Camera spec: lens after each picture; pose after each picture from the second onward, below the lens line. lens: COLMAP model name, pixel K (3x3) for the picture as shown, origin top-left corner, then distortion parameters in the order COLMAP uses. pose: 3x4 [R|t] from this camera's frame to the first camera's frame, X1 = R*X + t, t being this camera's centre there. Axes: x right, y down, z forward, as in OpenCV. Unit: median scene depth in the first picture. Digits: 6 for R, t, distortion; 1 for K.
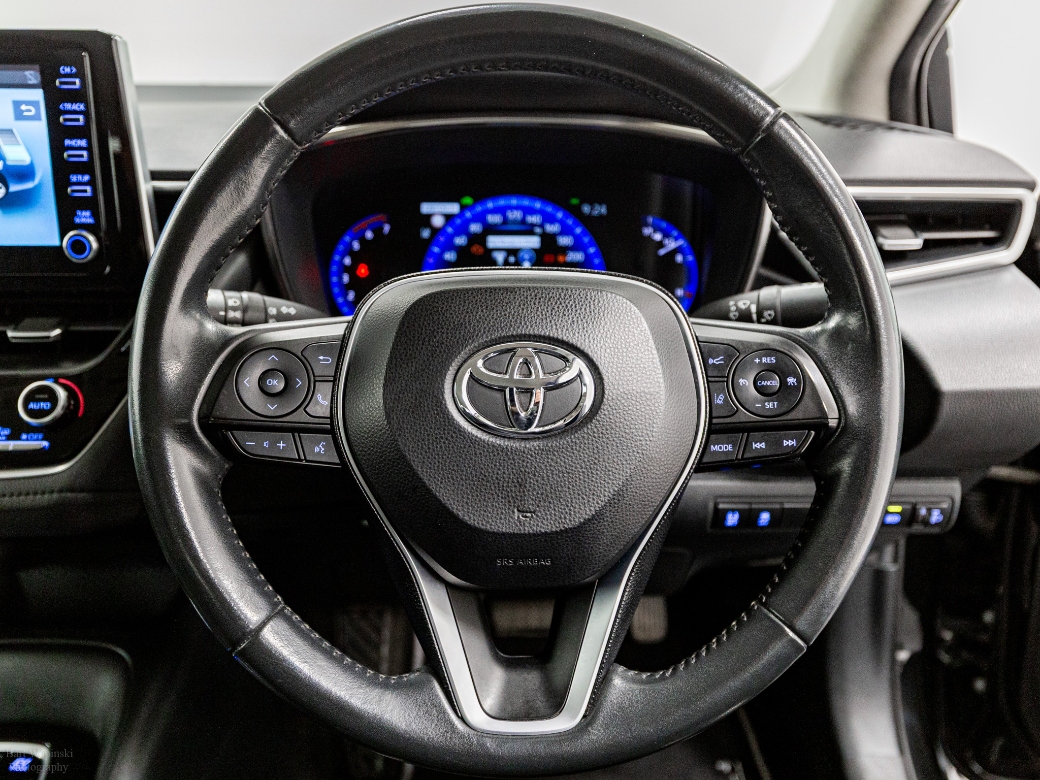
lens RADIAL K [[864.7, 0, 520.0], [0, 864.7, 390.0], [0, 0, 1]] dist [-0.001768, 0.014366]
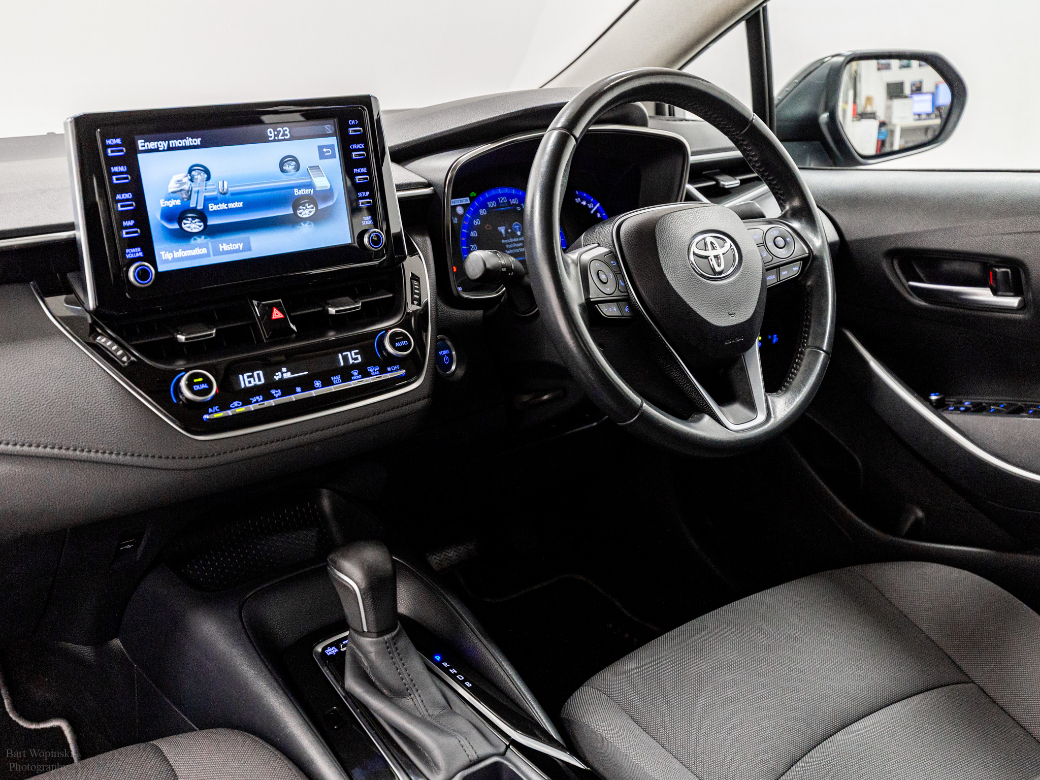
lens RADIAL K [[1119.9, 0, 520.0], [0, 1119.9, 390.0], [0, 0, 1]] dist [0.072086, 0.008334]
pose [[0.798095, -0.210105, 0.564712, -1.479536], [0.252665, 0.967550, 0.002897, 0.138736], [-0.546996, 0.140371, 0.825283, -0.676967]]
